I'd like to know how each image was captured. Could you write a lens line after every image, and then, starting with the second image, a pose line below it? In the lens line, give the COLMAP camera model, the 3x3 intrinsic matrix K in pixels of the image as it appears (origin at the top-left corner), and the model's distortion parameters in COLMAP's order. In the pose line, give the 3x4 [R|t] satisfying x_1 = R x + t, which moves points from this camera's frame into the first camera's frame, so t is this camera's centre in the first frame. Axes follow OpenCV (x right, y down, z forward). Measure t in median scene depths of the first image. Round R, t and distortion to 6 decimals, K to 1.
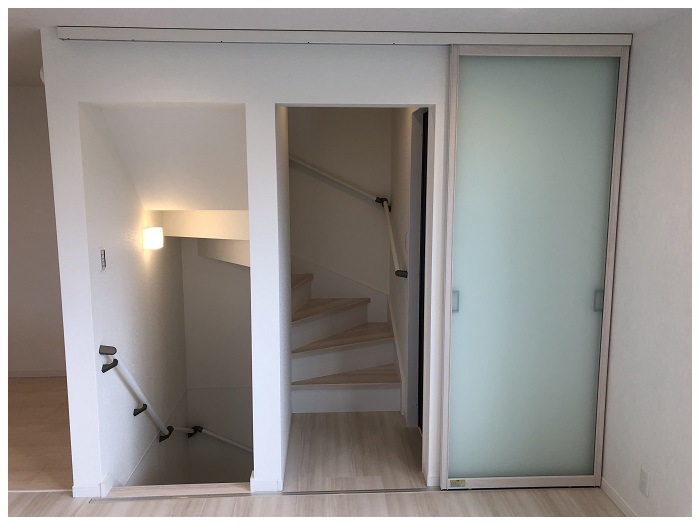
lens RADIAL K [[588.1, 0, 350.2], [0, 588.1, 256.4], [0, 0, 1]] dist [0.002329, -0.001542]
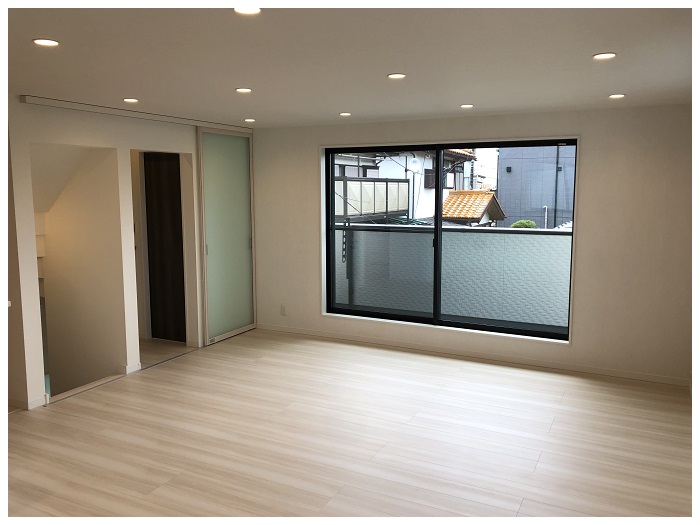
lens RADIAL K [[573.8, 0, 346.1], [0, 573.8, 262.1], [0, 0, 1]] dist [0.010435, 0.003895]
pose [[0.499598, -0.111939, 0.858995, -1.262743], [0.129968, 0.990078, 0.053431, 0.074630], [-0.856452, 0.084948, 0.509189, -0.423258]]
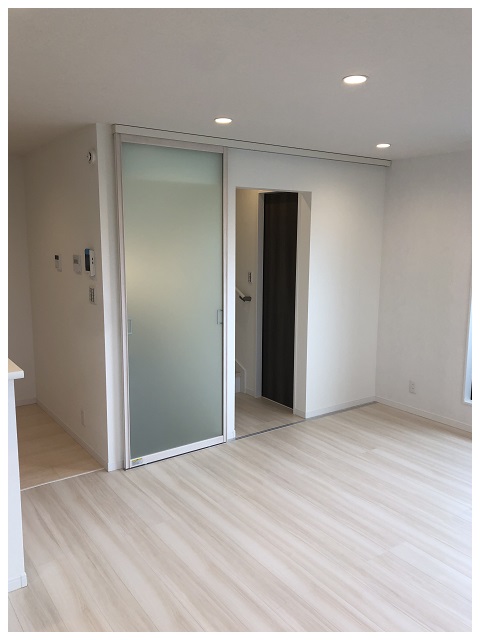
lens RADIAL K [[524.6, 0, 239.7], [0, 524.6, 318.4], [0, 0, 1]] dist [0.010435, 0.003895]
pose [[0.837389, -0.075333, 0.541391, -0.841509], [0.071003, 0.997057, 0.028915, 0.048778], [-0.541976, 0.014227, 0.840274, -0.170618]]
